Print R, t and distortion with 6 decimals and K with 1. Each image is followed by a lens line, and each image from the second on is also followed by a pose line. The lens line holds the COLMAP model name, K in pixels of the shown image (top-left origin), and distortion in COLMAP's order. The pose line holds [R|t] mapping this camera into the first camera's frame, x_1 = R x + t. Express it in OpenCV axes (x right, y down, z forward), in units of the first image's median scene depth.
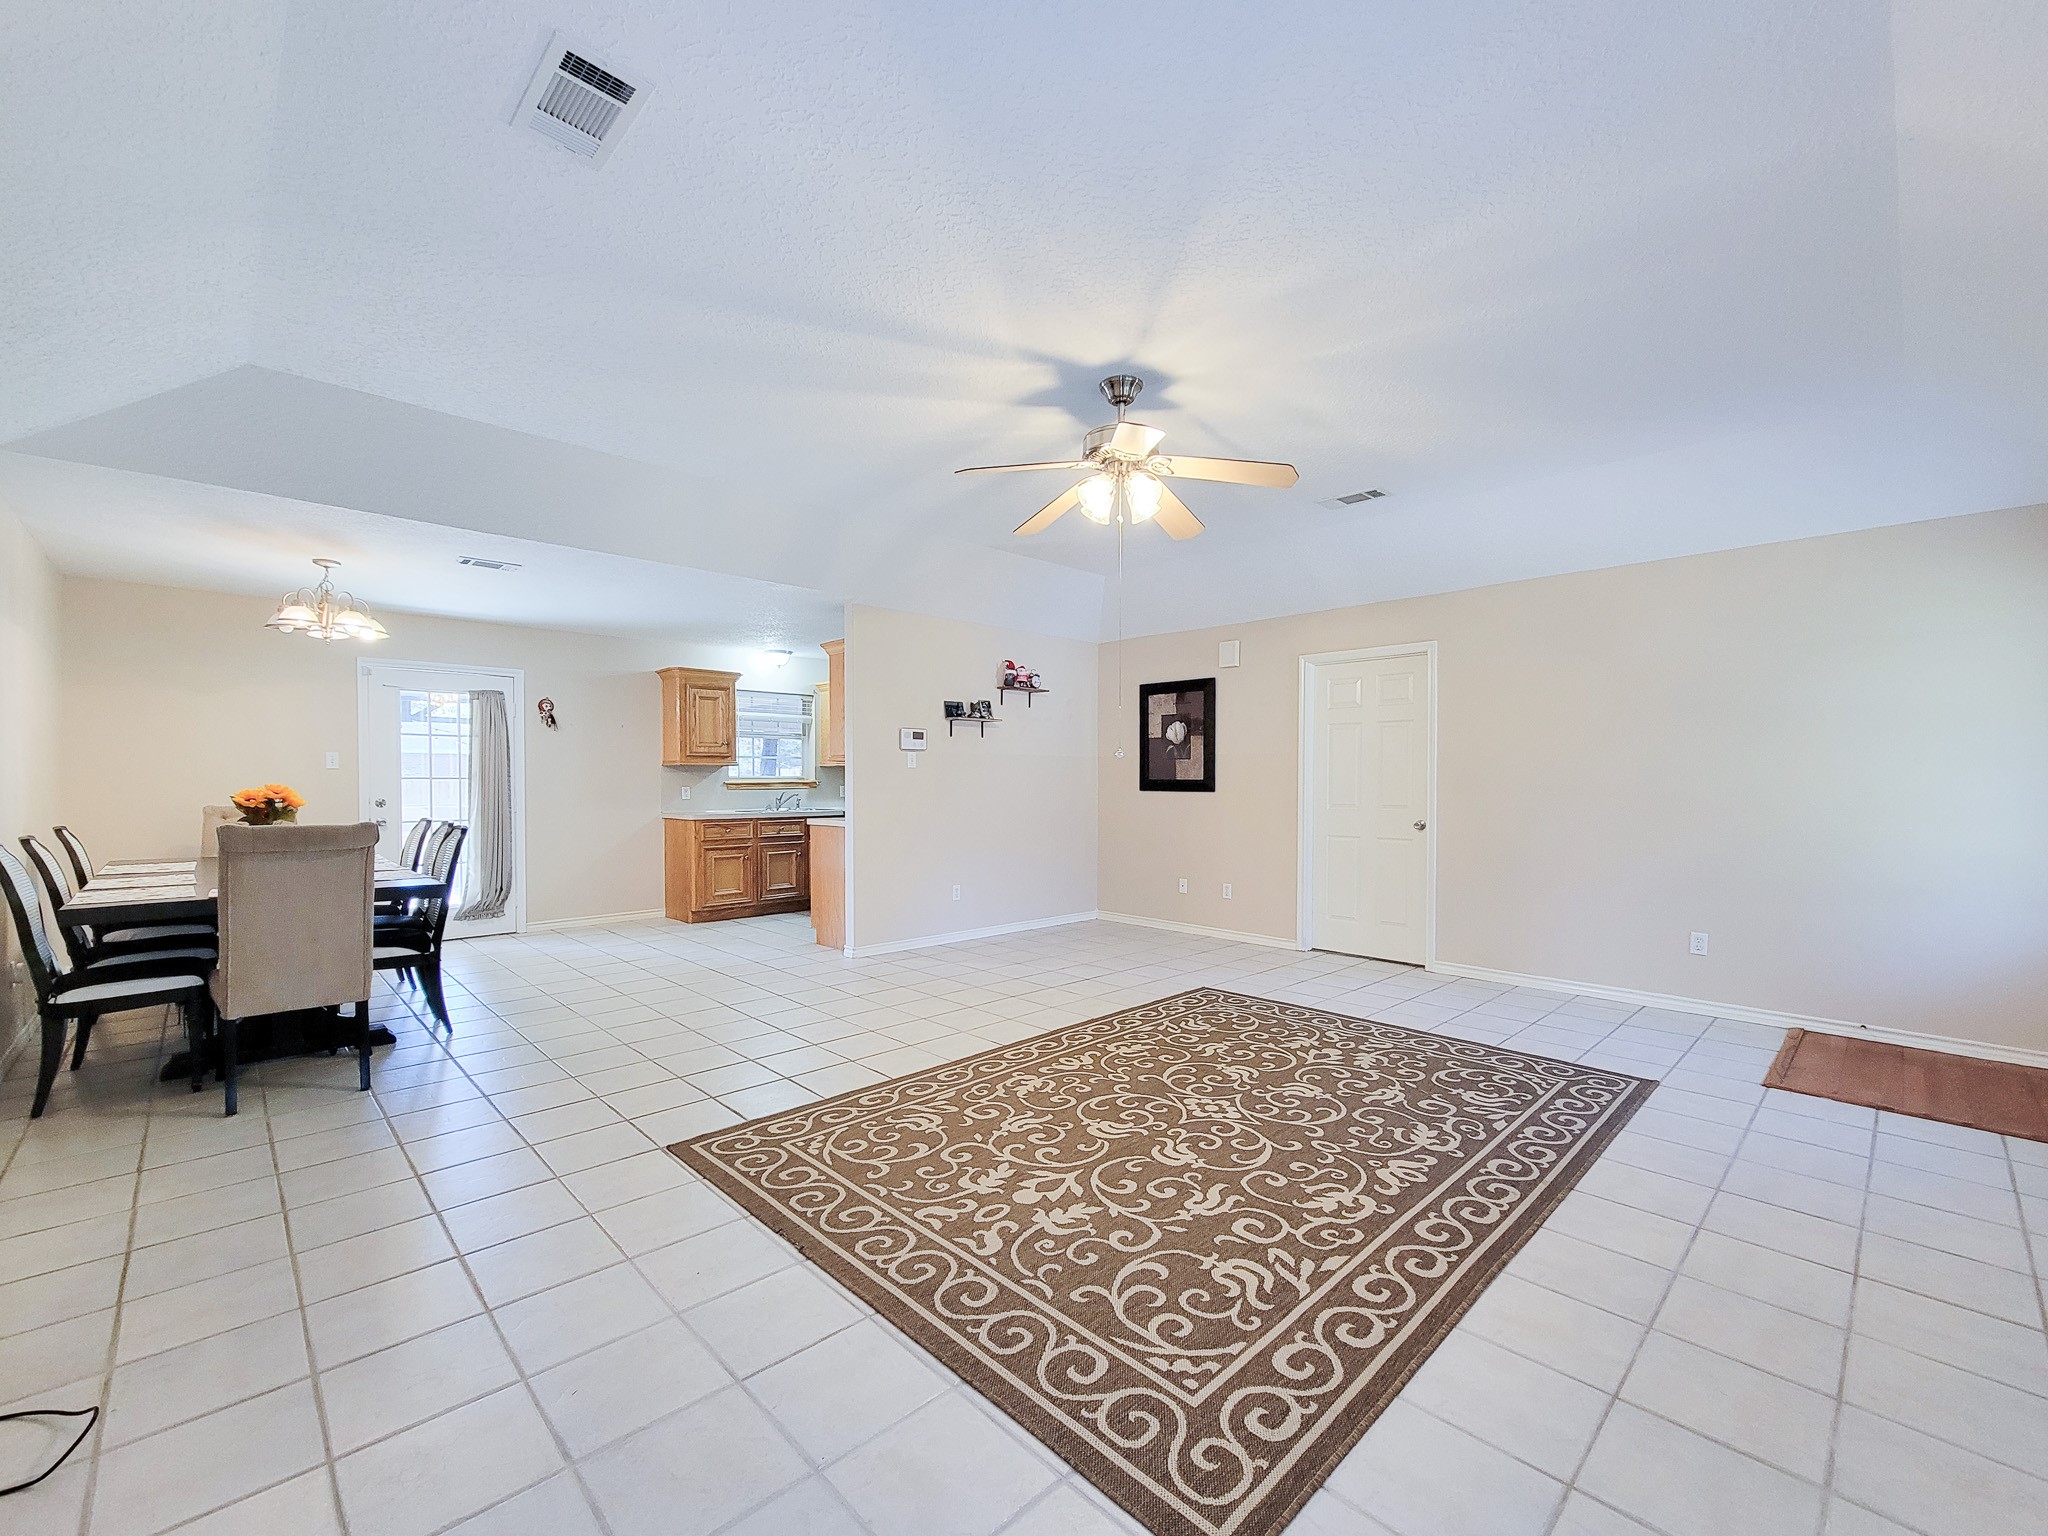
lens RADIAL K [[850.6, 0, 1020.2], [0, 850.6, 756.6], [0, 0, 1]] dist [0.001252, -0.002611]
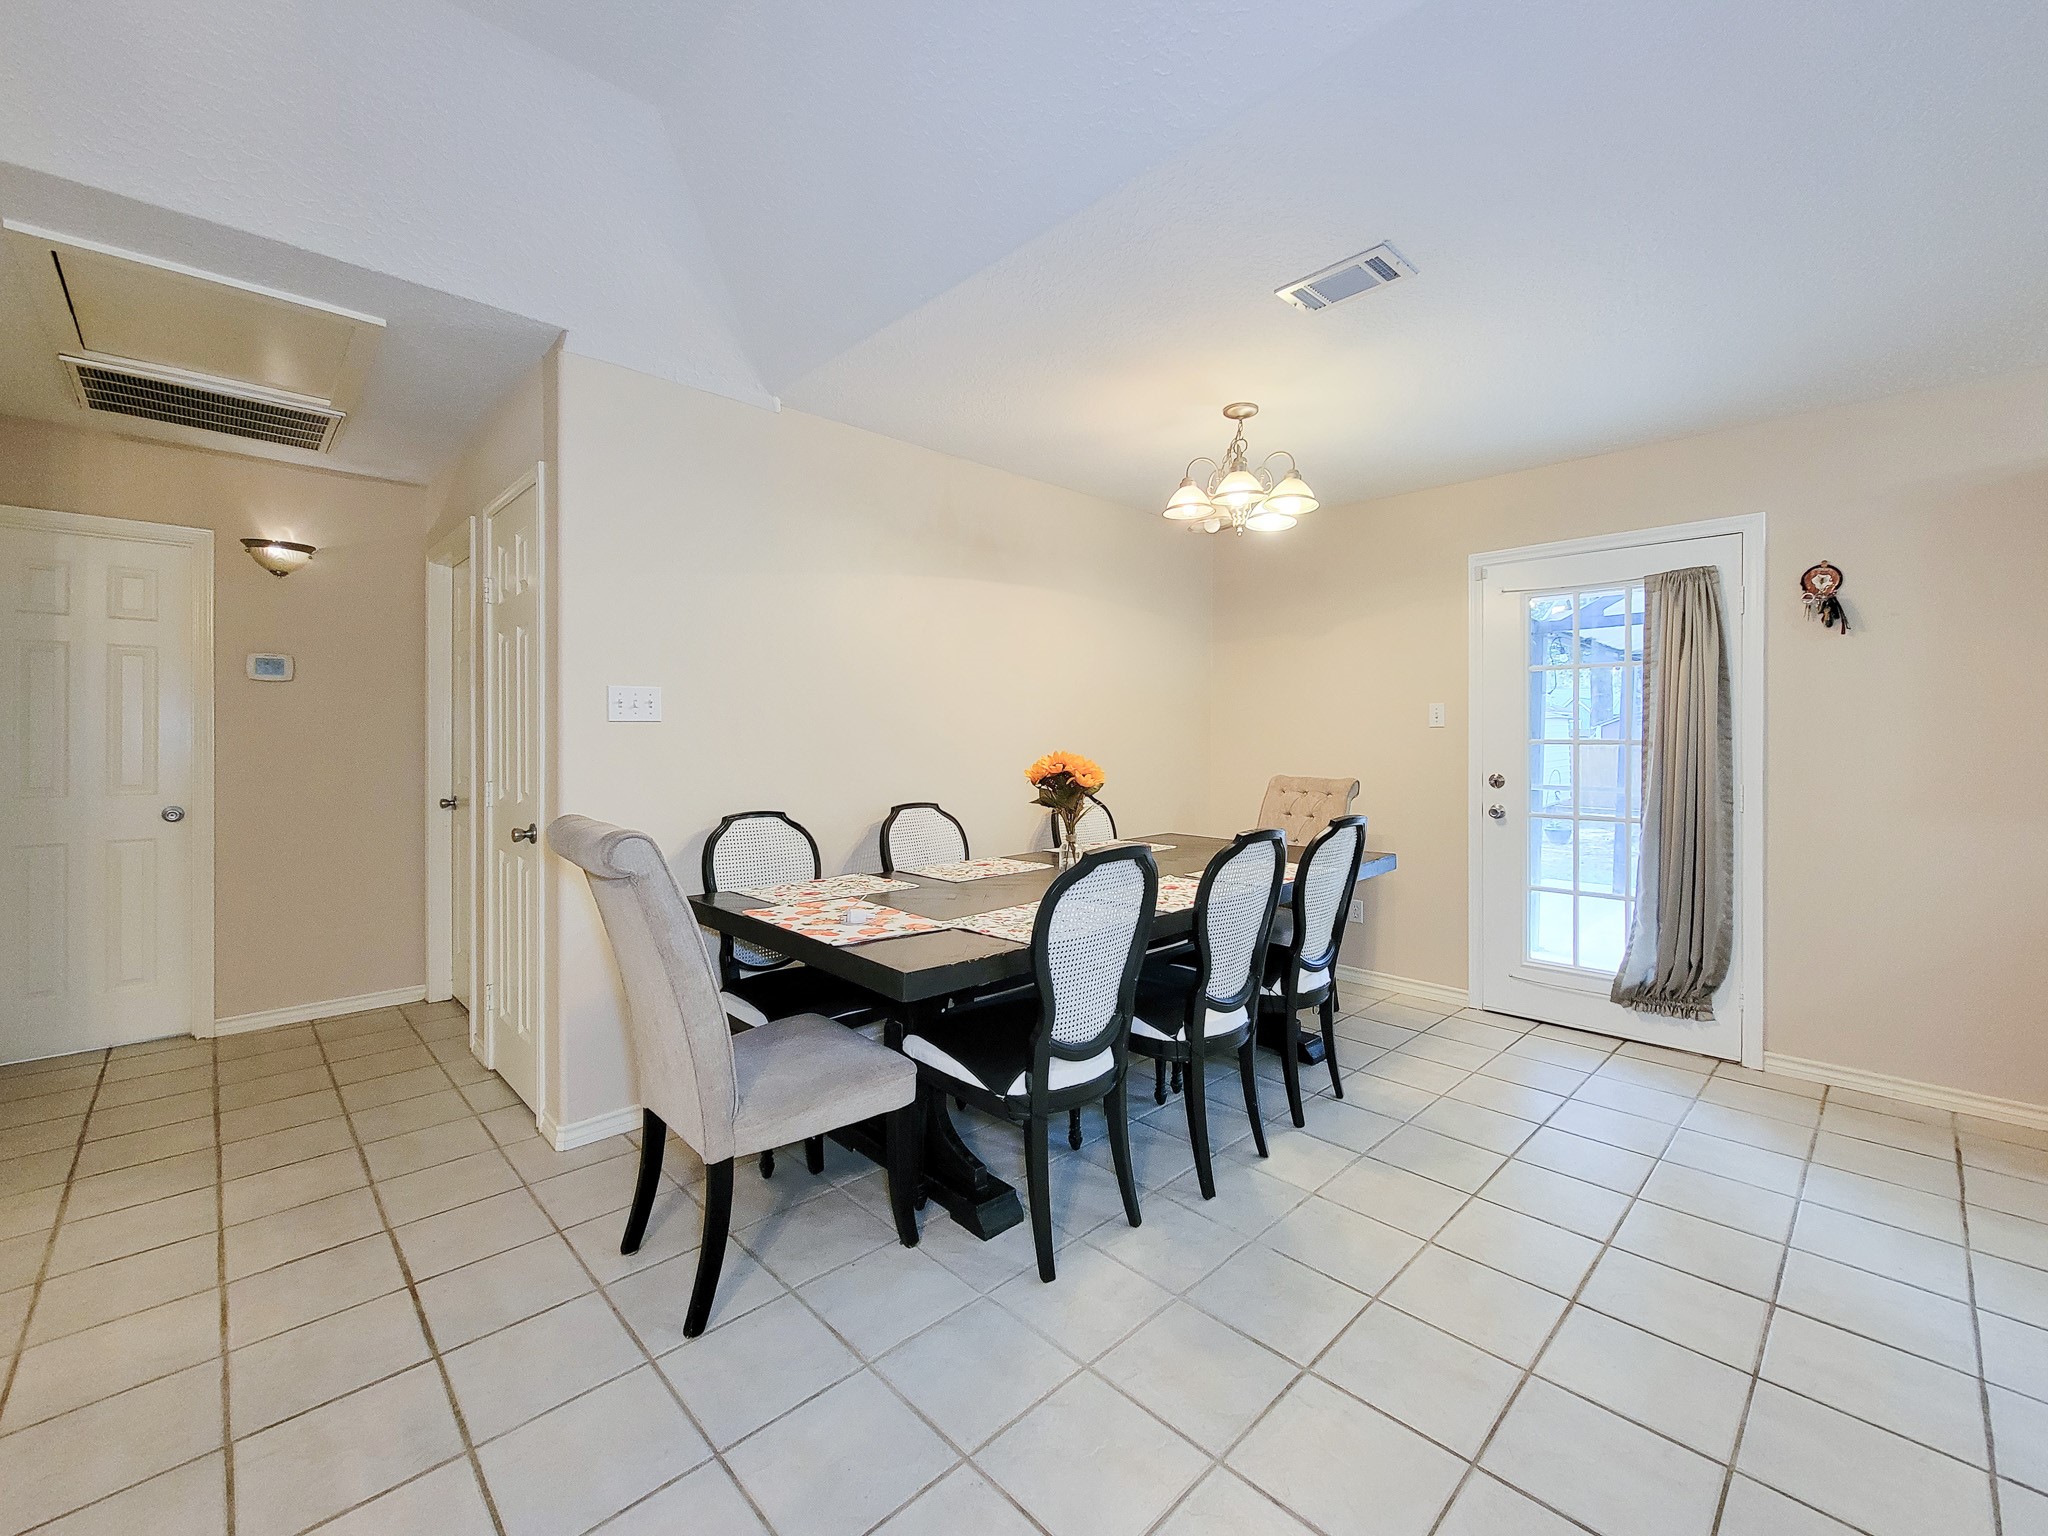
lens RADIAL K [[850.6, 0, 1020.2], [0, 850.6, 756.6], [0, 0, 1]] dist [0.001252, -0.002611]
pose [[0.001920, 0.021254, -0.999772, -0.116049], [0.022589, 0.999518, 0.021292, 0.014183], [0.999743, -0.022624, 0.001439, 0.597993]]
